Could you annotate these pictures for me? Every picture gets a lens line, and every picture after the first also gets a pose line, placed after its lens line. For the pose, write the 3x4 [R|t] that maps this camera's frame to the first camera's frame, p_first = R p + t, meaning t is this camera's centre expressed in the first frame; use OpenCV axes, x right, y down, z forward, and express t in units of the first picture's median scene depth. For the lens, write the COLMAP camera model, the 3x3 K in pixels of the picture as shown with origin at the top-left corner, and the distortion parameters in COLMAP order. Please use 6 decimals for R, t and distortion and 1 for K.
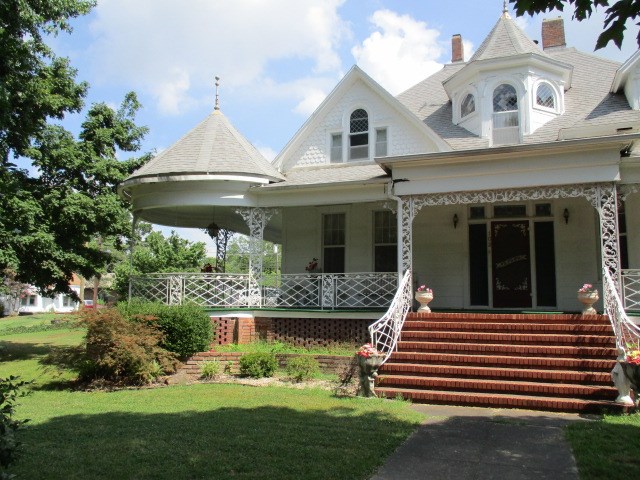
lens RADIAL K [[543.9, 0, 319.4], [0, 543.9, 221.9], [0, 0, 1]] dist [-0.001961, -0.004024]
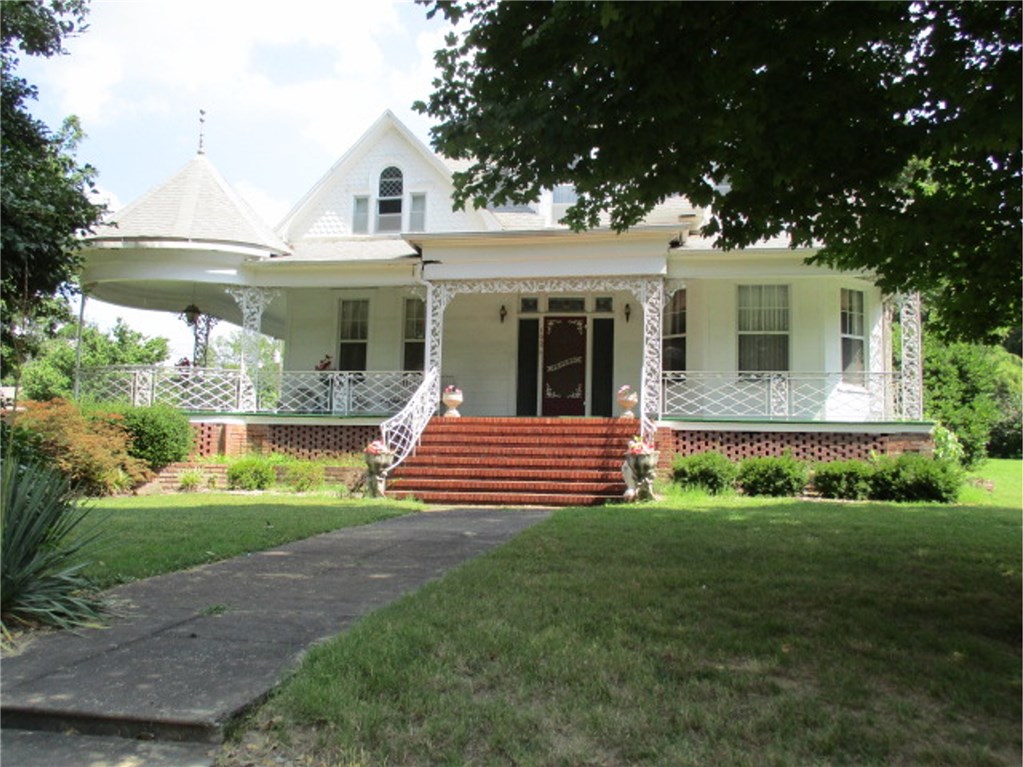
lens RADIAL K [[869.4, 0, 510.5], [0, 869.4, 354.6], [0, 0, 1]] dist [-0.001961, -0.004024]
pose [[0.983042, 0.030705, 0.180790, 0.028189], [-0.037546, 0.998698, 0.034536, 0.014957], [-0.179495, -0.040739, 0.982915, -0.326374]]
